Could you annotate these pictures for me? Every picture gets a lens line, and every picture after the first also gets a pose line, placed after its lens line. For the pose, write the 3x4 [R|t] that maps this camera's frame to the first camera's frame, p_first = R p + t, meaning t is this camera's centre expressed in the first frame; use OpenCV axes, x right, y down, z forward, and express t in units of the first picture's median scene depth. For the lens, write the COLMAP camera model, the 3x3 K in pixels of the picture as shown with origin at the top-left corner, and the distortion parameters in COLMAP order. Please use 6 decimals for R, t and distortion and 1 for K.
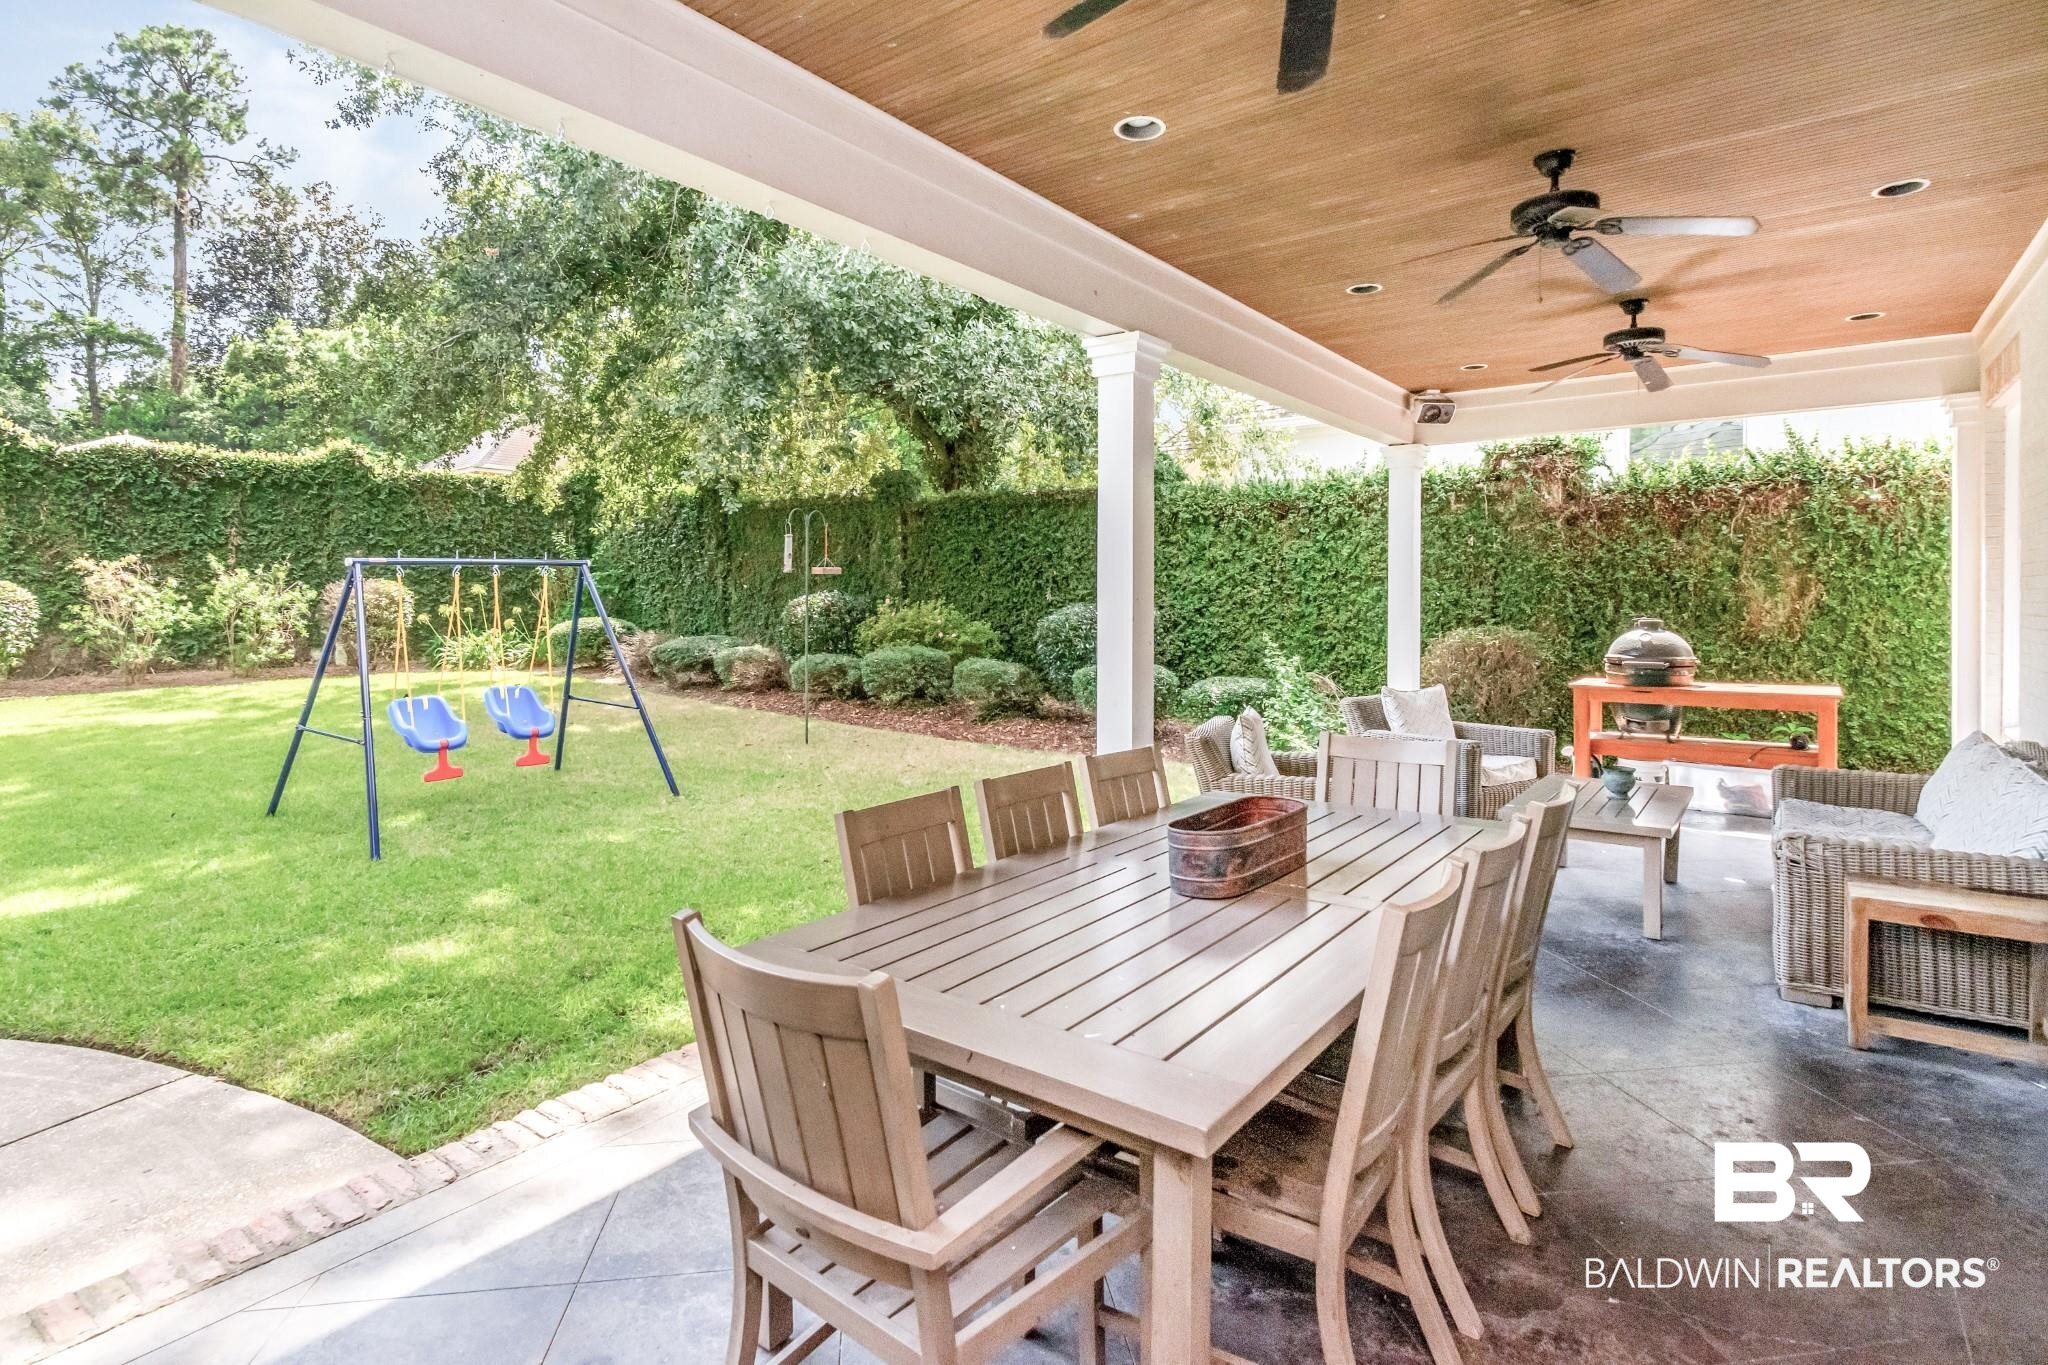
lens RADIAL K [[1035.8, 0, 1018.3], [0, 1035.8, 602.2], [0, 0, 1]] dist [-0.004738, 0.000066]
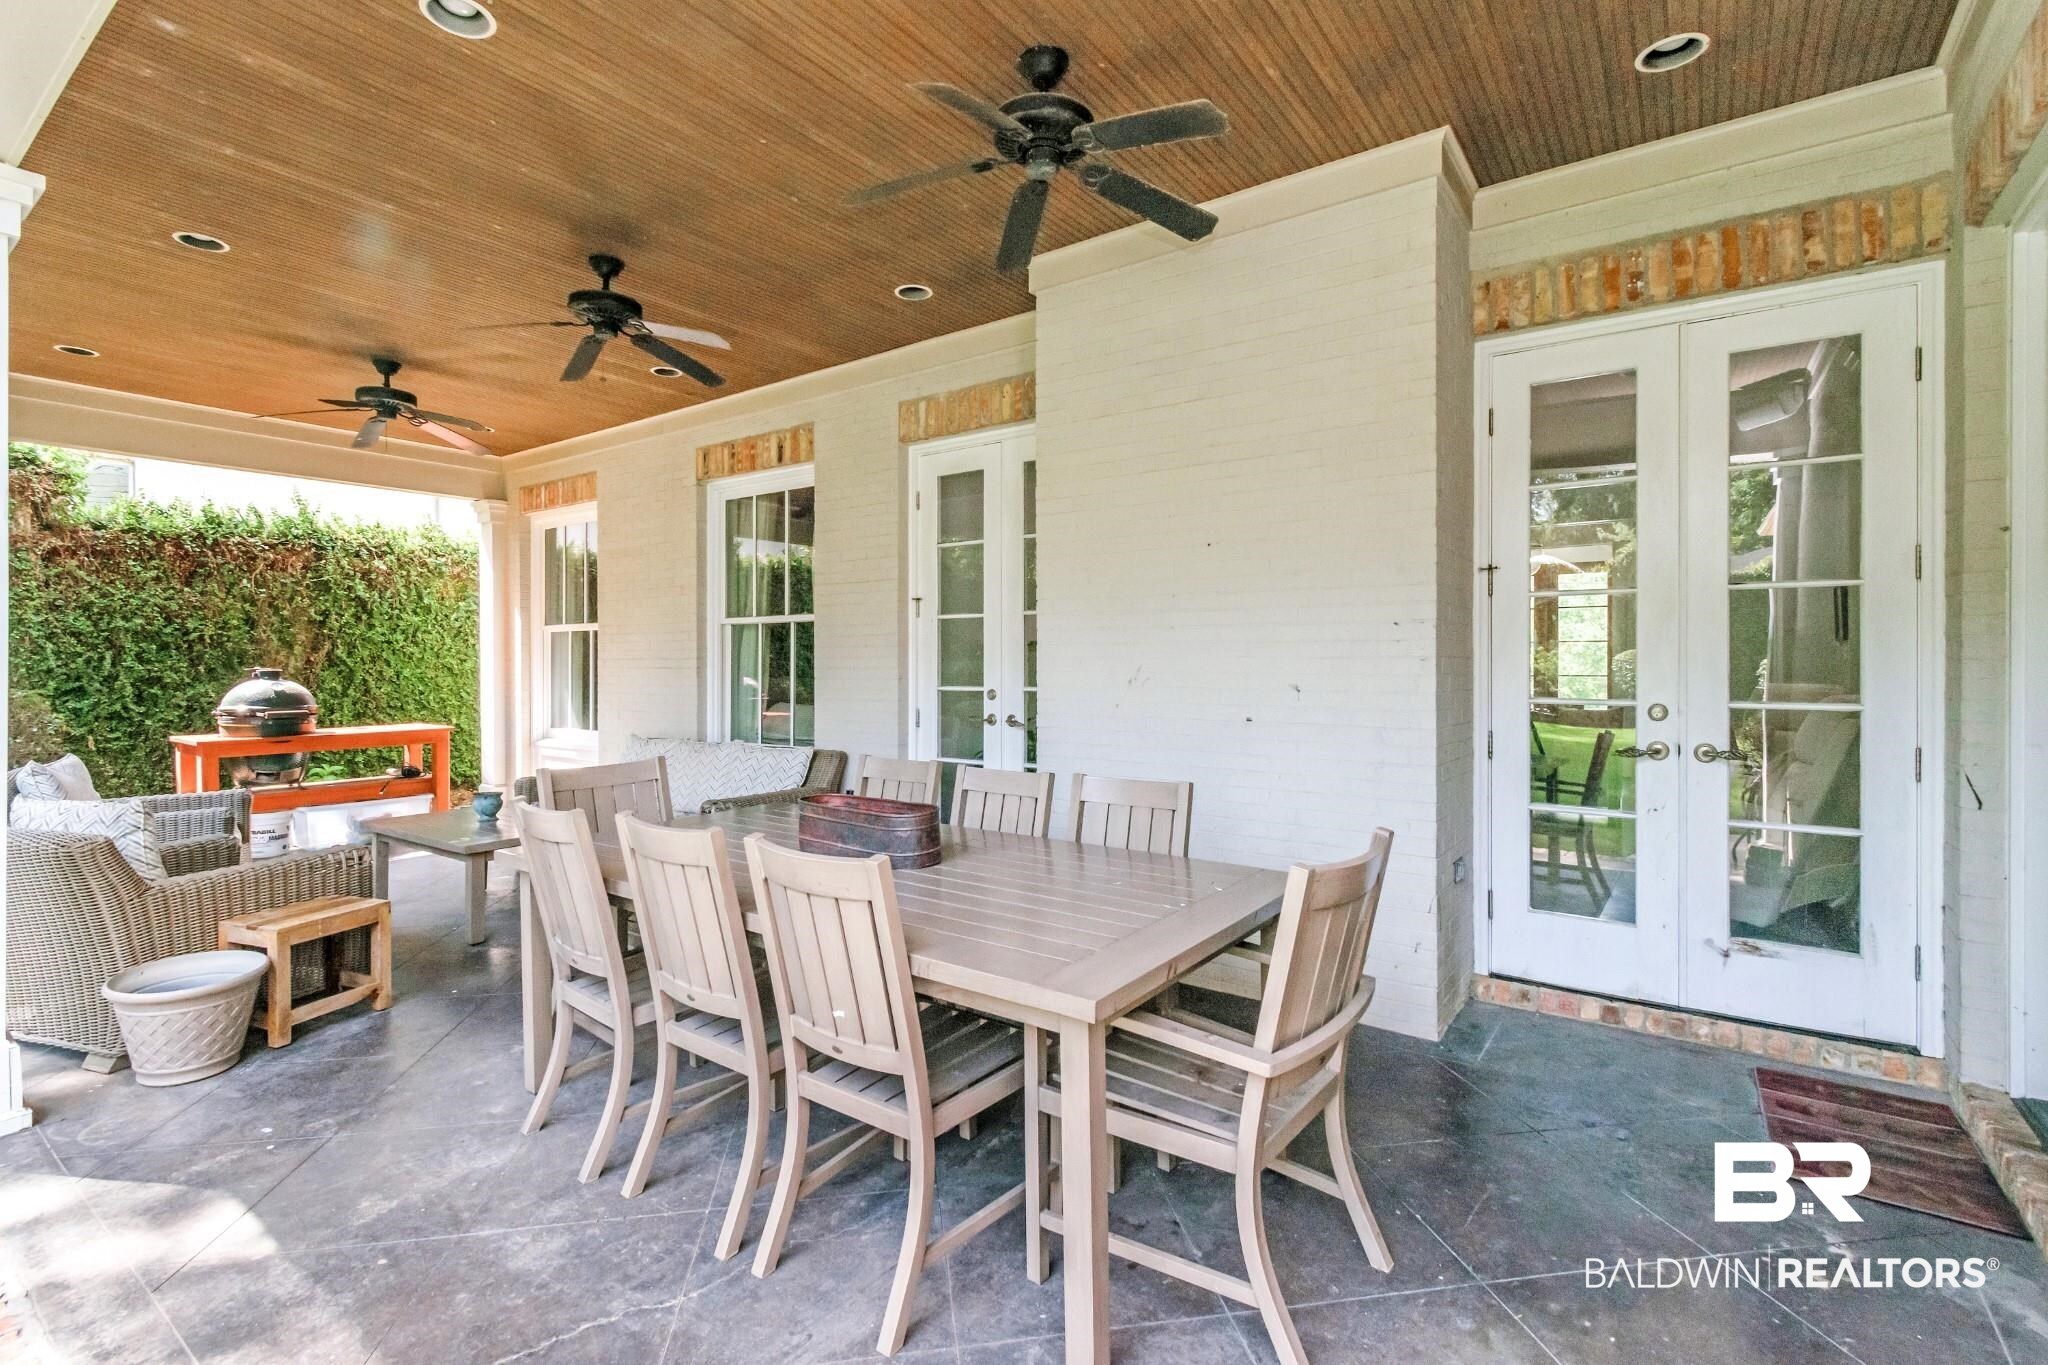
lens RADIAL K [[952.6, 0, 1022.3], [0, 952.6, 670.6], [0, 0, 1]] dist [-0.006286, -0.000837]
pose [[-0.047006, -0.004083, 0.998886, -0.282796], [0.005501, 0.999975, 0.004346, 0.015793], [-0.998879, 0.005699, -0.046982, 0.280449]]
